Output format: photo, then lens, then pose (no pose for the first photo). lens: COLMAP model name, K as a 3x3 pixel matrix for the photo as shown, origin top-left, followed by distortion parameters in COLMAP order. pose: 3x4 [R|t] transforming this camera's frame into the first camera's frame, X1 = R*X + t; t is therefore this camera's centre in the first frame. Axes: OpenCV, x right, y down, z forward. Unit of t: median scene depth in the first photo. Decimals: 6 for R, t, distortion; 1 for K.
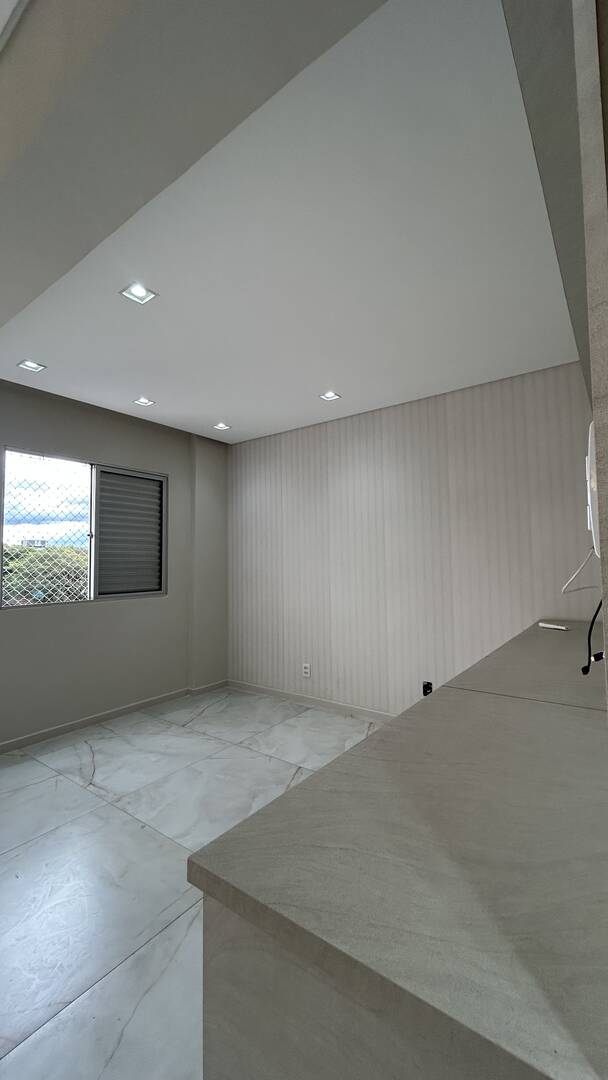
lens RADIAL K [[437.9, 0, 305.0], [0, 437.9, 537.5], [0, 0, 1]] dist [-0.000614, 0.001042]
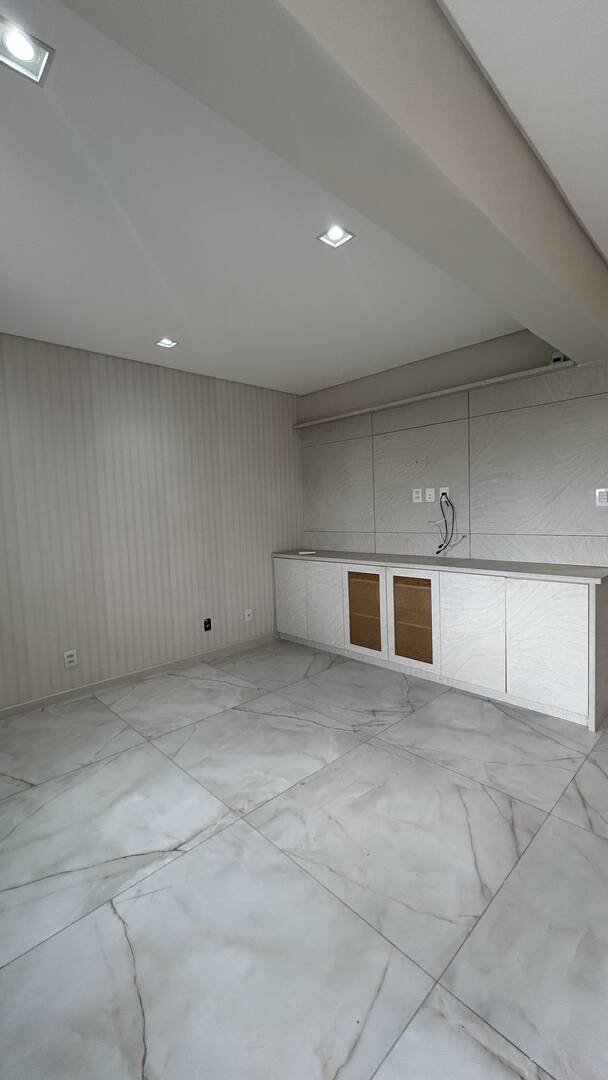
lens RADIAL K [[437.9, 0, 305.0], [0, 437.9, 537.5], [0, 0, 1]] dist [-0.000614, 0.001042]
pose [[0.168551, -0.055087, 0.984152, -0.895444], [-0.023881, 0.997916, 0.059947, 0.031102], [-0.985404, -0.033606, 0.166884, 0.578457]]
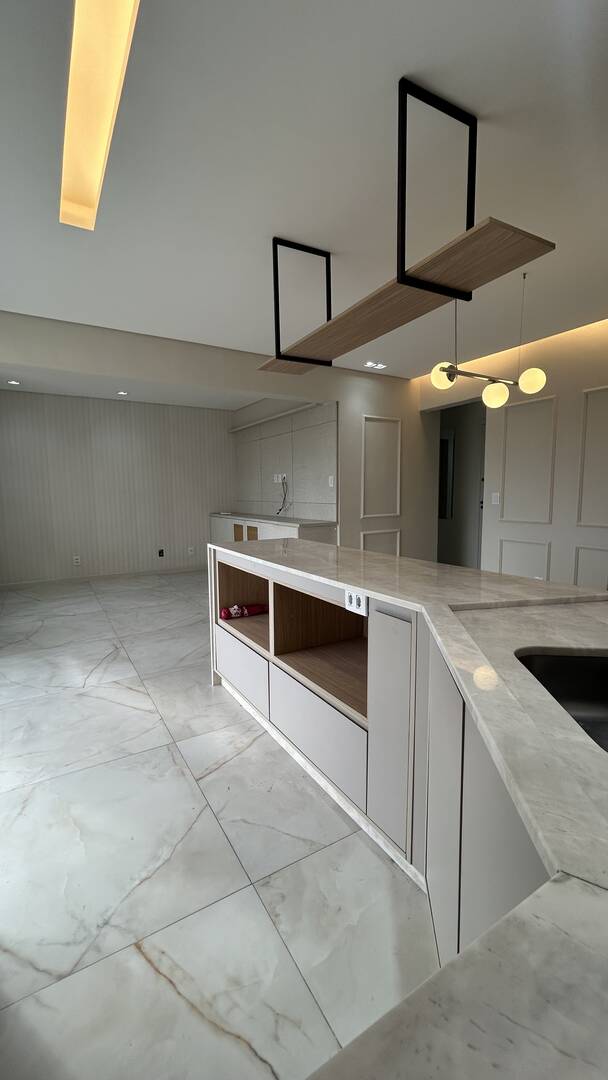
lens RADIAL K [[451.5, 0, 315.7], [0, 451.5, 542.8], [0, 0, 1]] dist [-0.000009, 0.000153]
pose [[0.382550, -0.098010, 0.918722, -1.439389], [-0.045718, 0.991132, 0.124771, 0.006614], [-0.922803, -0.089733, 0.374677, -0.460375]]
